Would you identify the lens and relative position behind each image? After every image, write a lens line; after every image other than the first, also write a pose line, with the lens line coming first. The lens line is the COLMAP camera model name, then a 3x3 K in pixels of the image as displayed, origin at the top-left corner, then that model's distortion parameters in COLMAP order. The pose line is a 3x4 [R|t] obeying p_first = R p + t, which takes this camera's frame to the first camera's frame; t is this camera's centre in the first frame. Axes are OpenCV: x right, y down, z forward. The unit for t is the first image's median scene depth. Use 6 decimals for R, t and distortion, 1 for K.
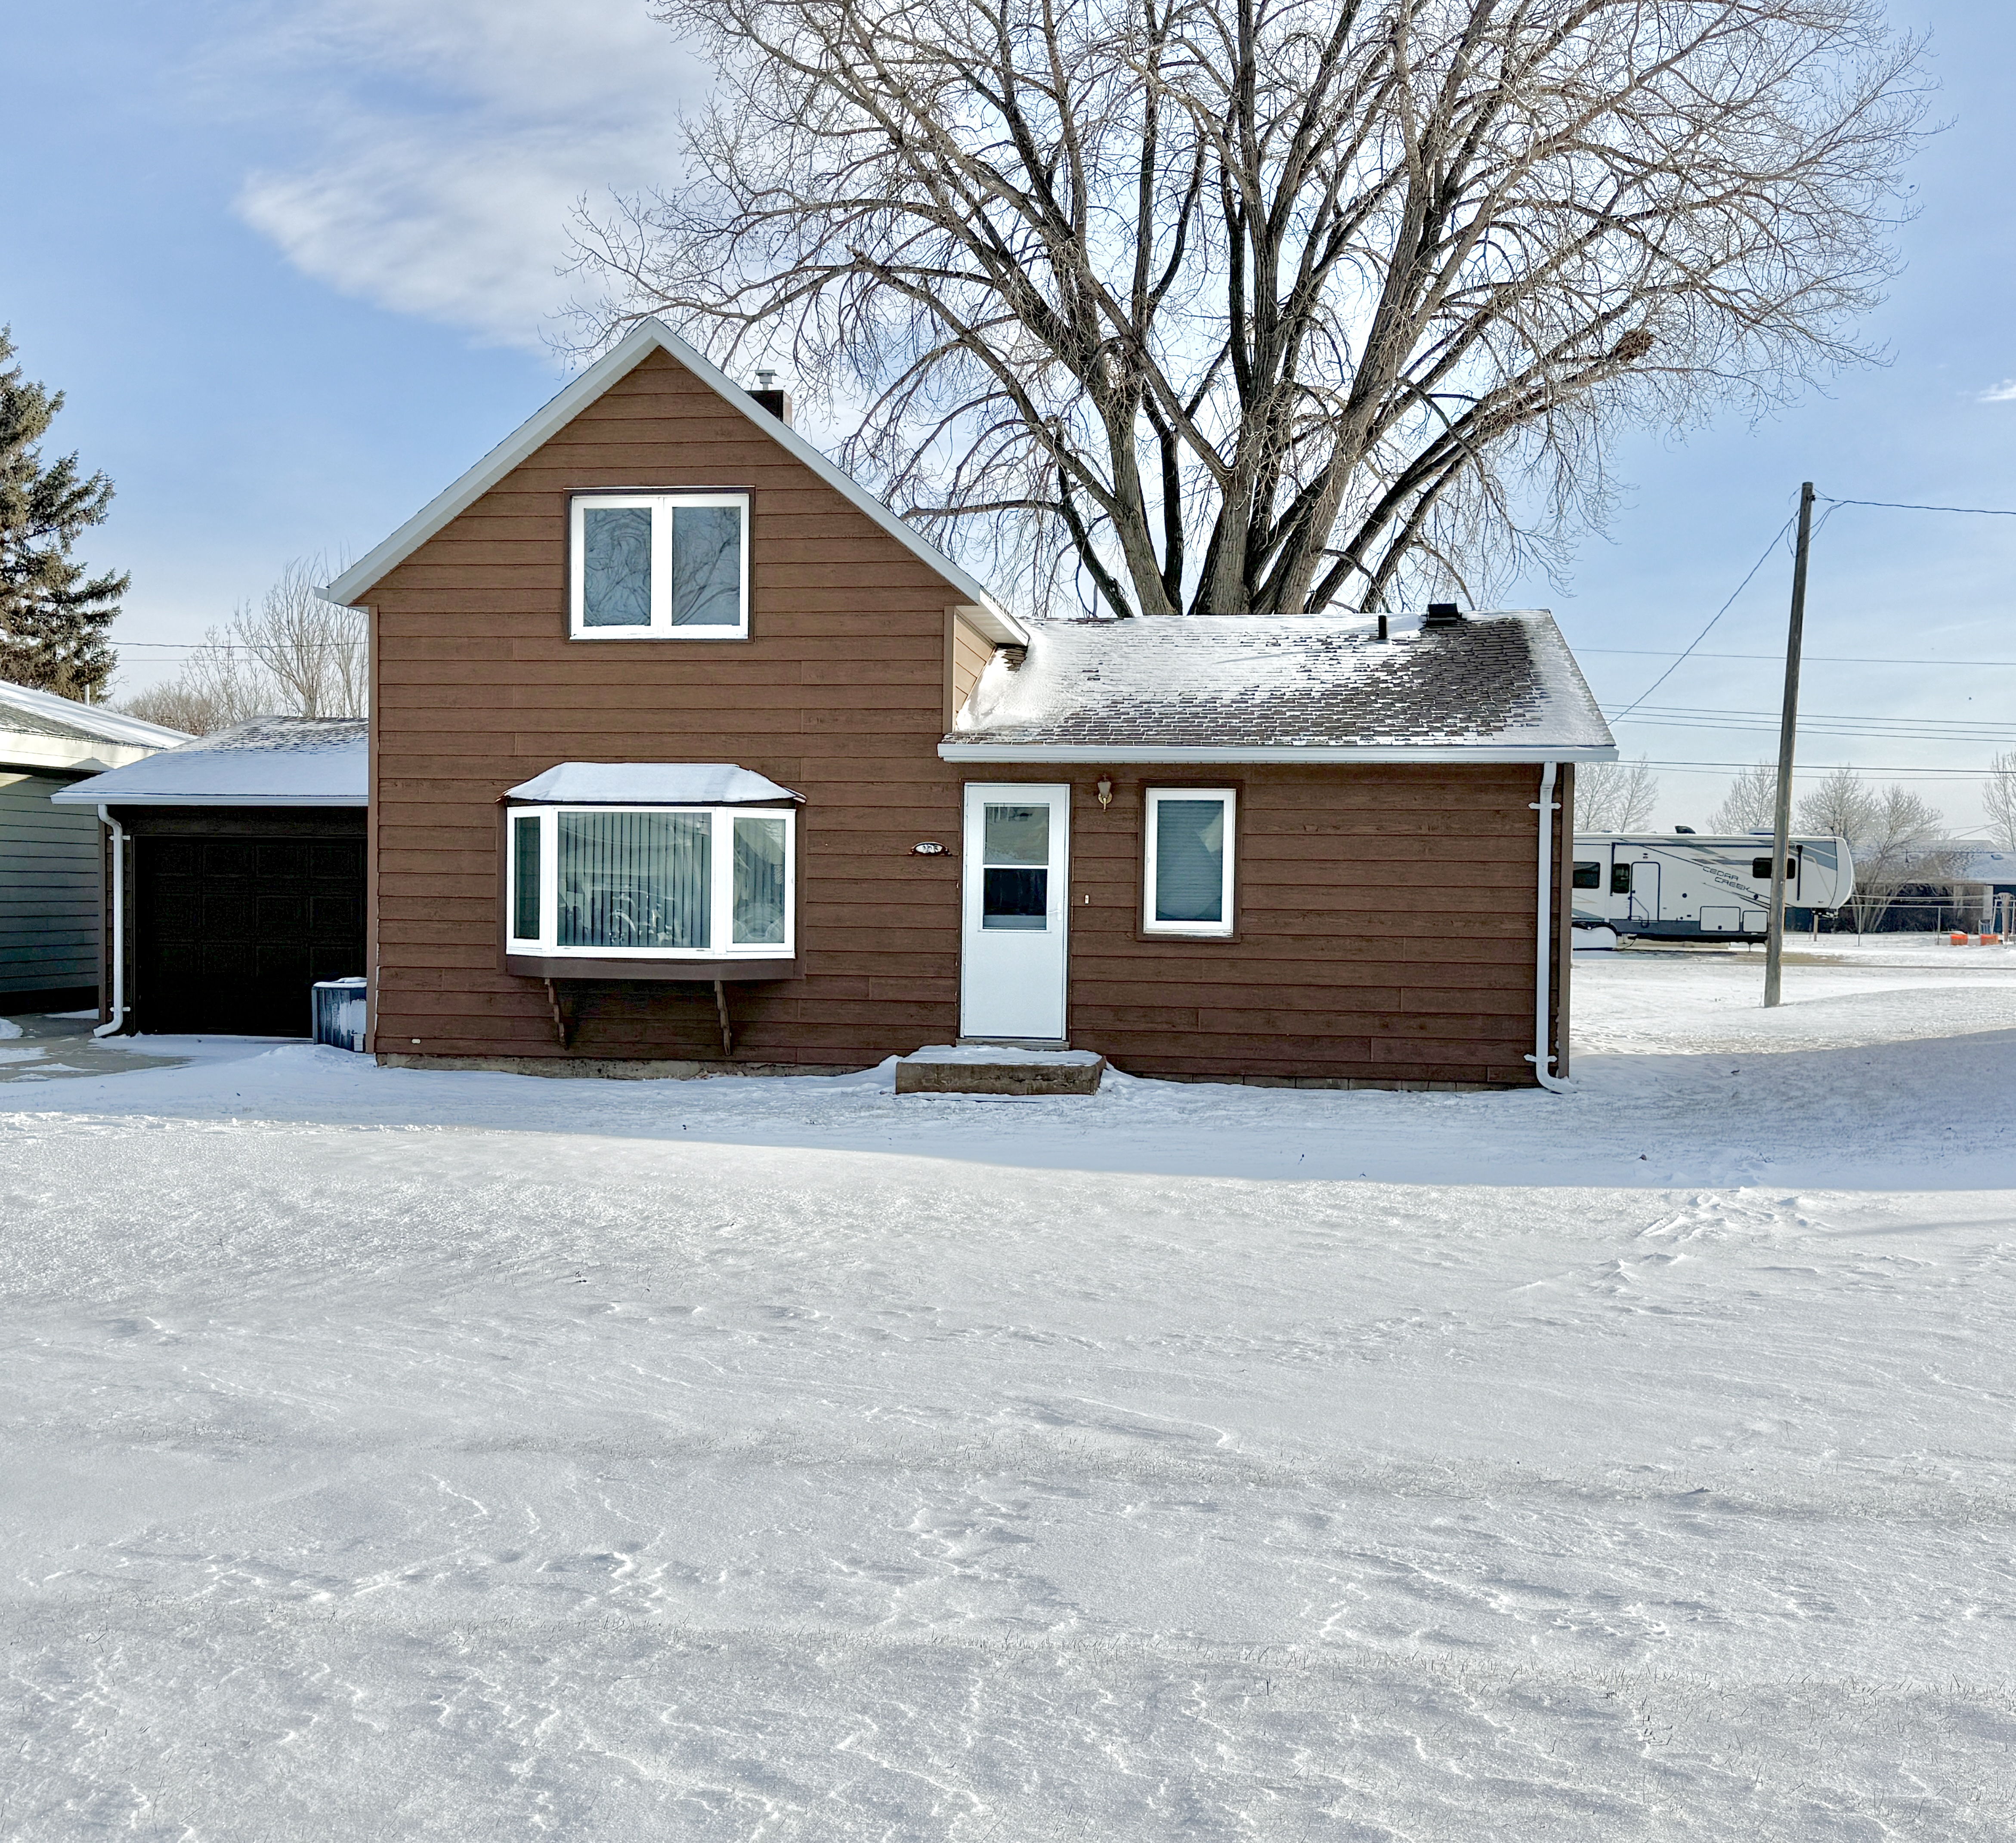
lens RADIAL K [[2092.8, 0, 995.1], [0, 2092.8, 929.7], [0, 0, 1]] dist [0.069308, 0.000000]
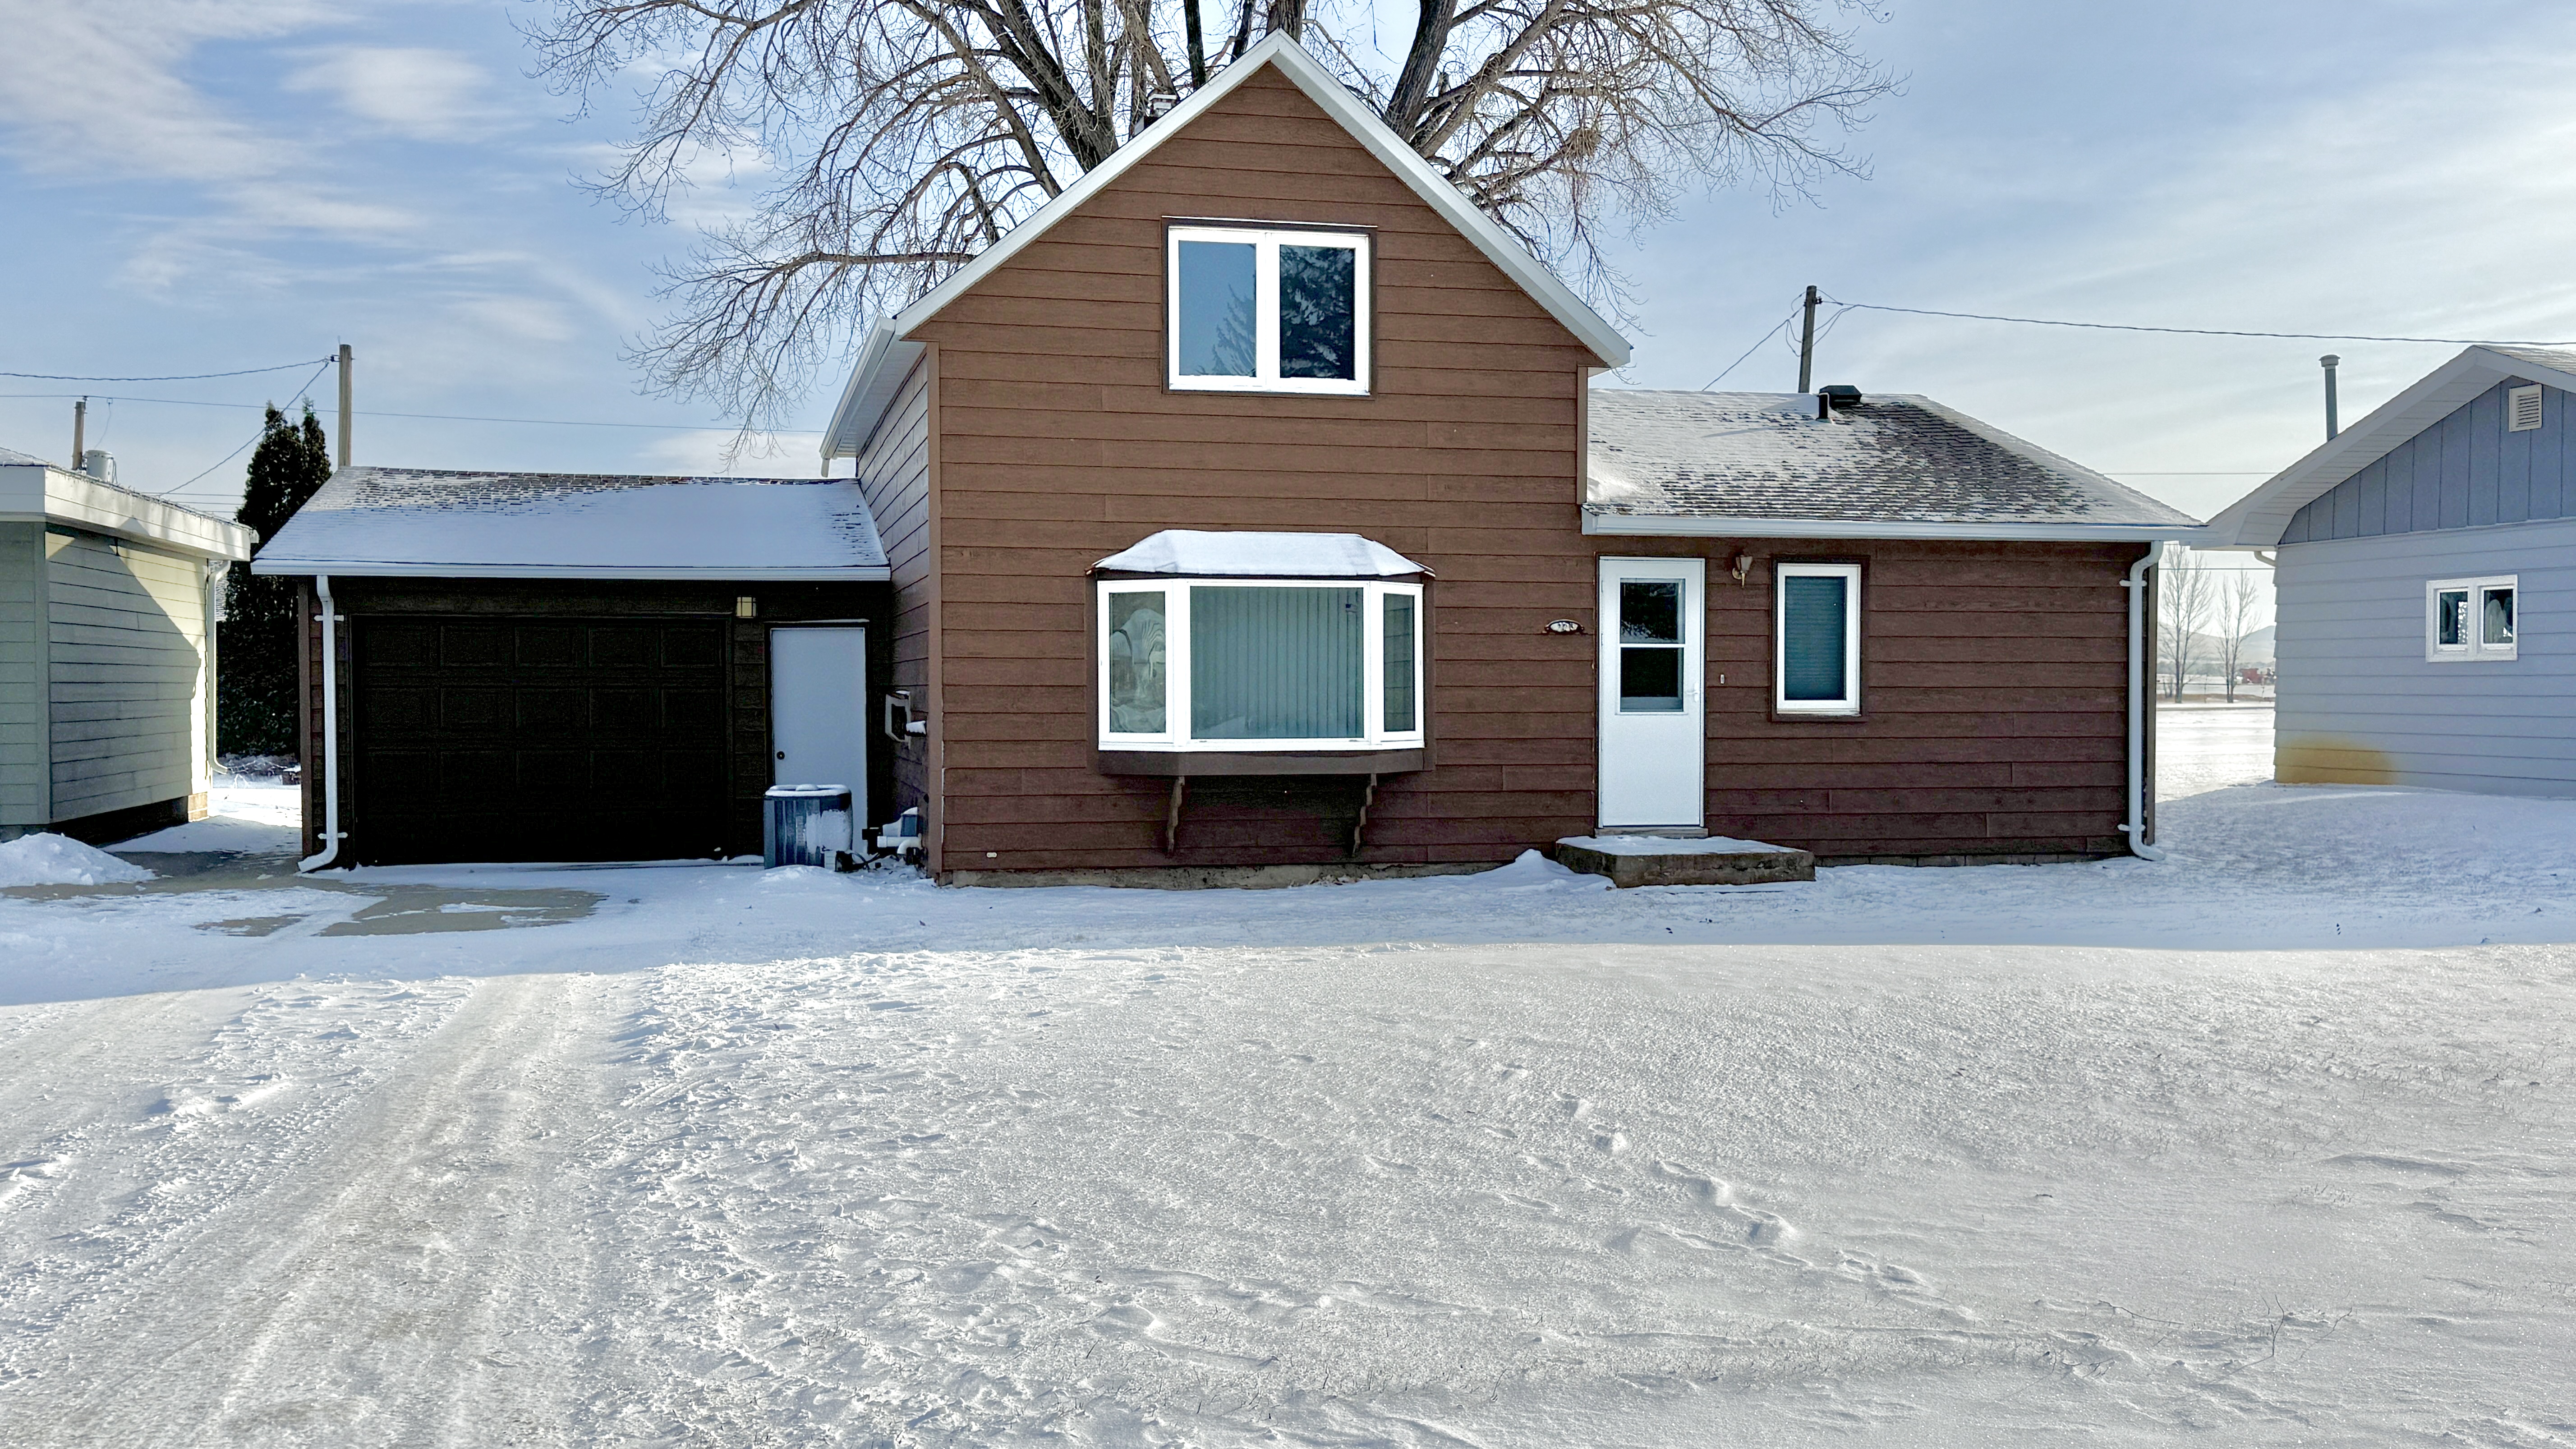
lens RADIAL K [[2170.1, 0, 1307.3], [0, 2170.1, 725.0], [0, 0, 1]] dist [0.072361, -0.024974]
pose [[0.929674, -0.018442, 0.367921, -0.487917], [0.017698, 0.999829, 0.005397, -0.002049], [-0.367958, 0.001494, 0.929841, 0.137918]]
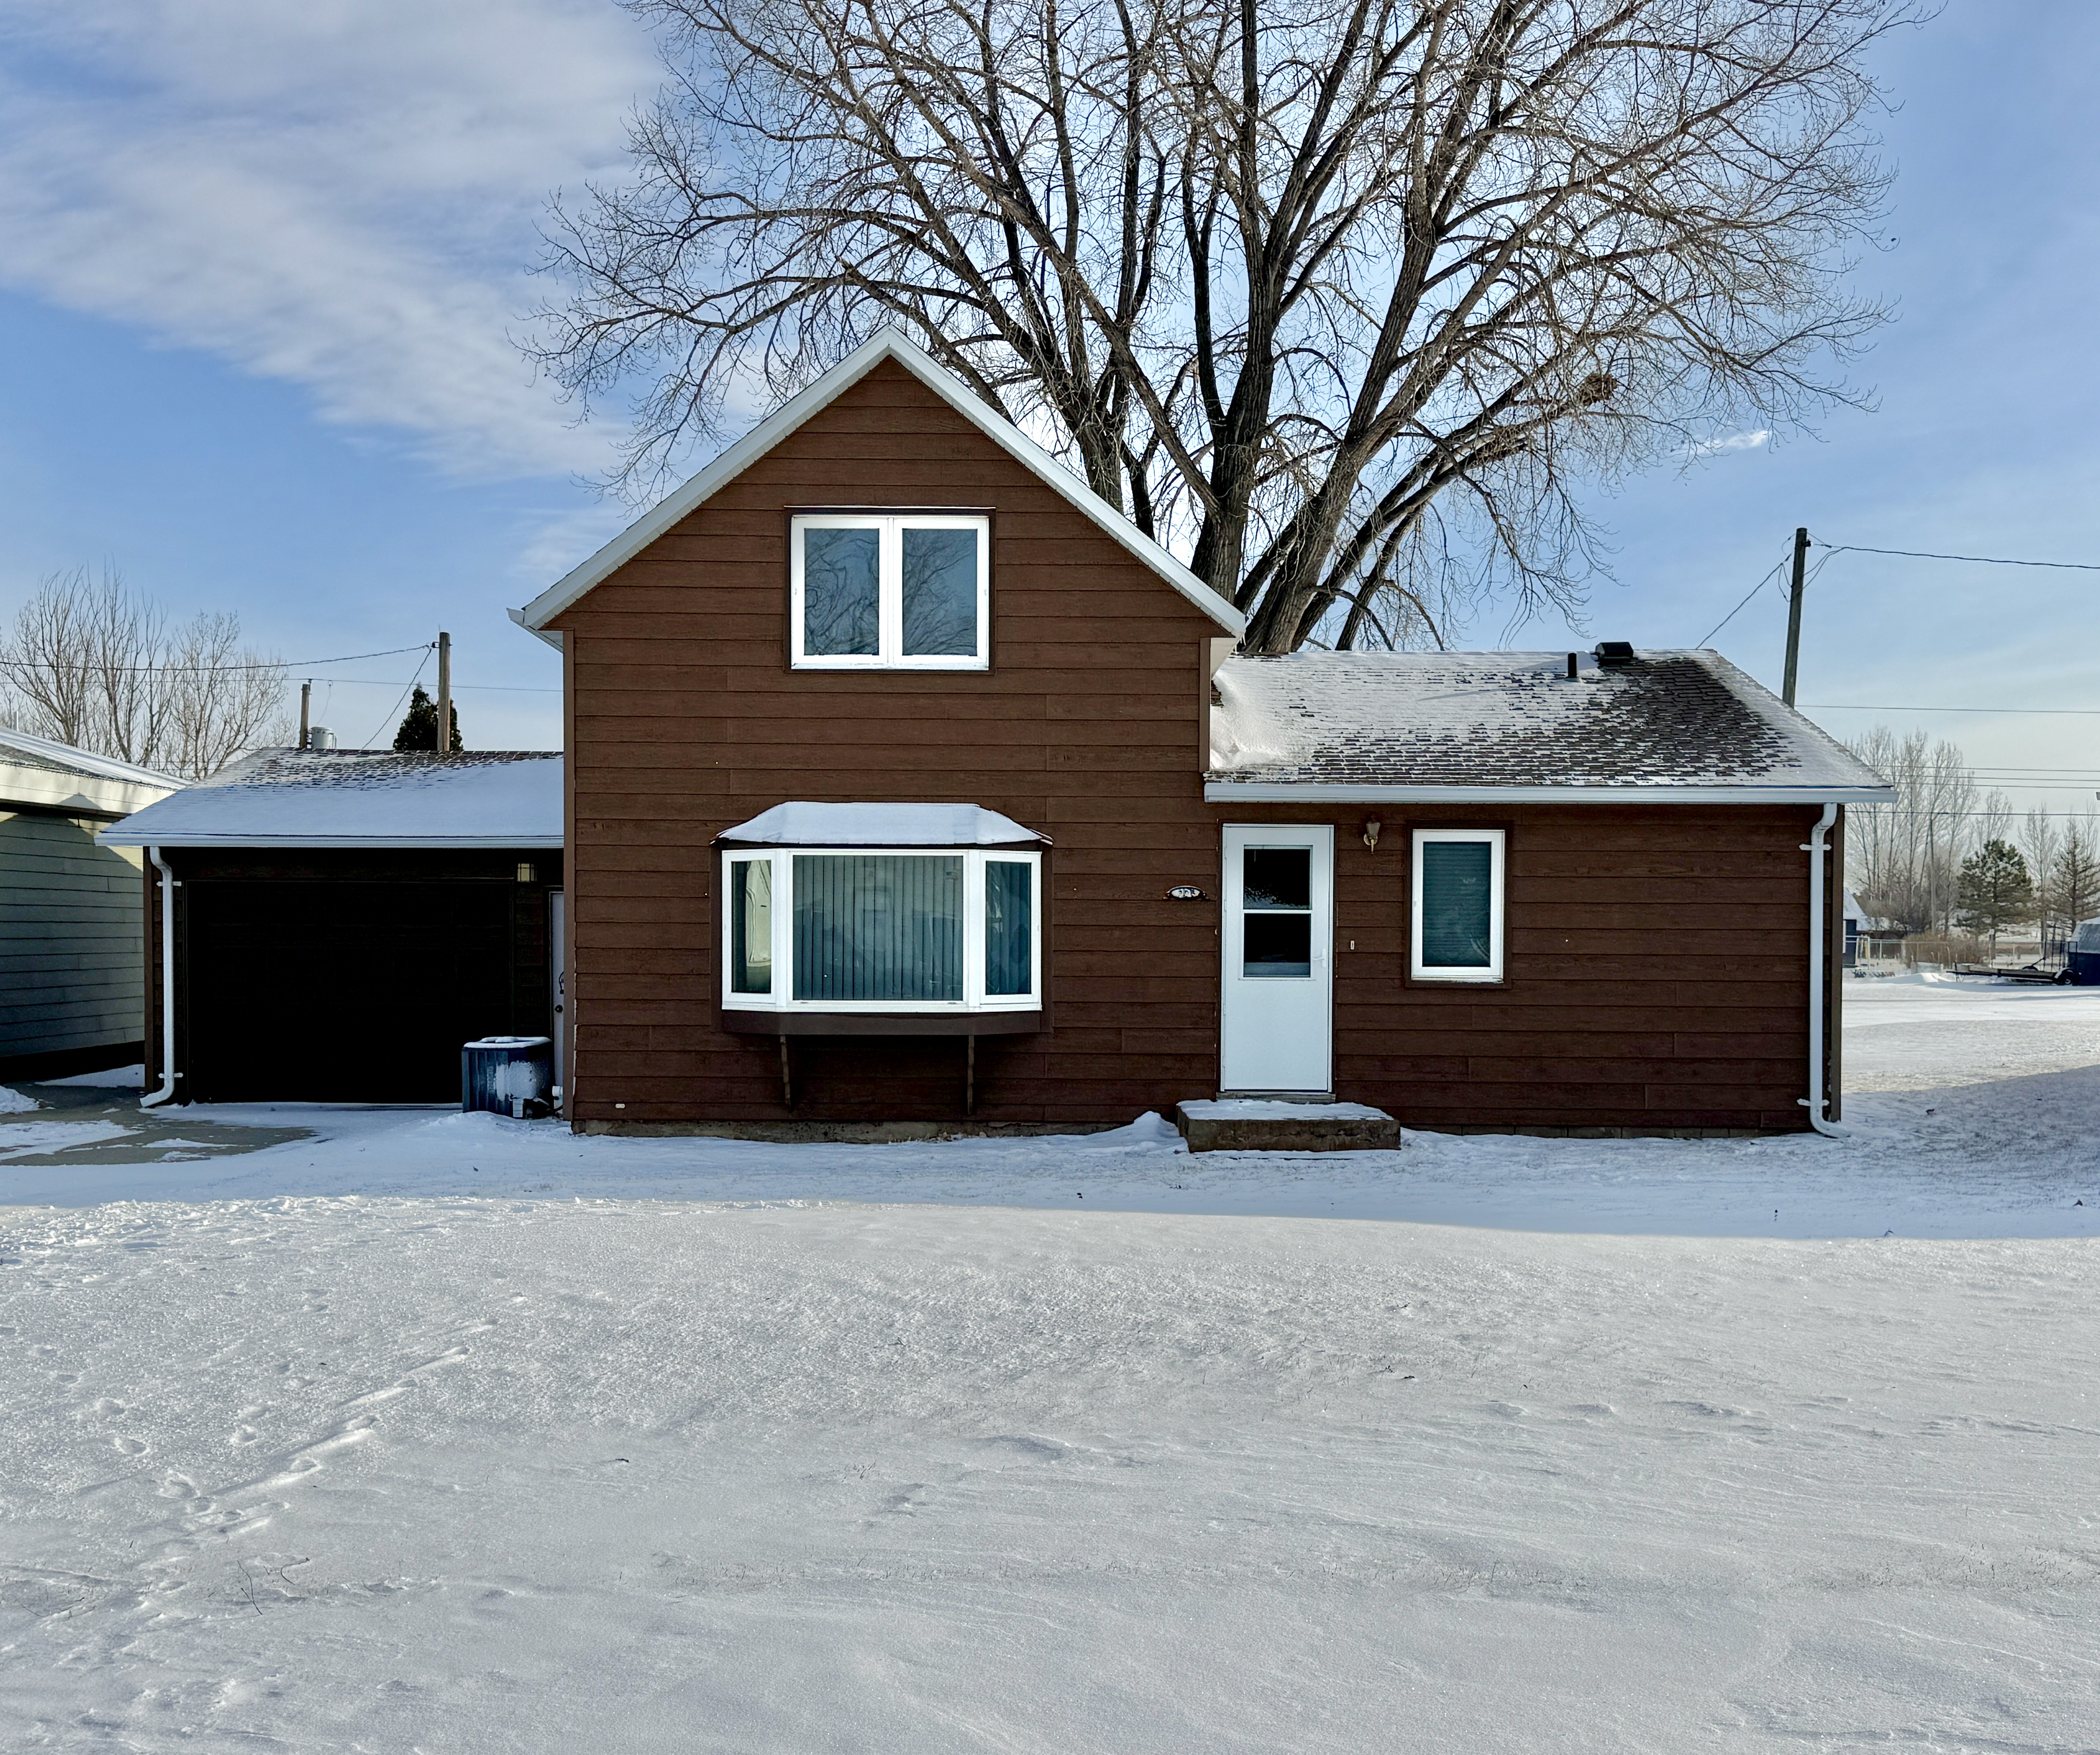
lens RADIAL K [[2136.8, 0, 1087.3], [0, 2136.8, 960.5], [0, 0, 1]] dist [0.072736, 0.000000]
pose [[0.988106, -0.009210, 0.153499, -0.221006], [0.009863, 0.999945, -0.003494, -0.005134], [-0.153458, 0.004966, 0.988143, 0.047801]]
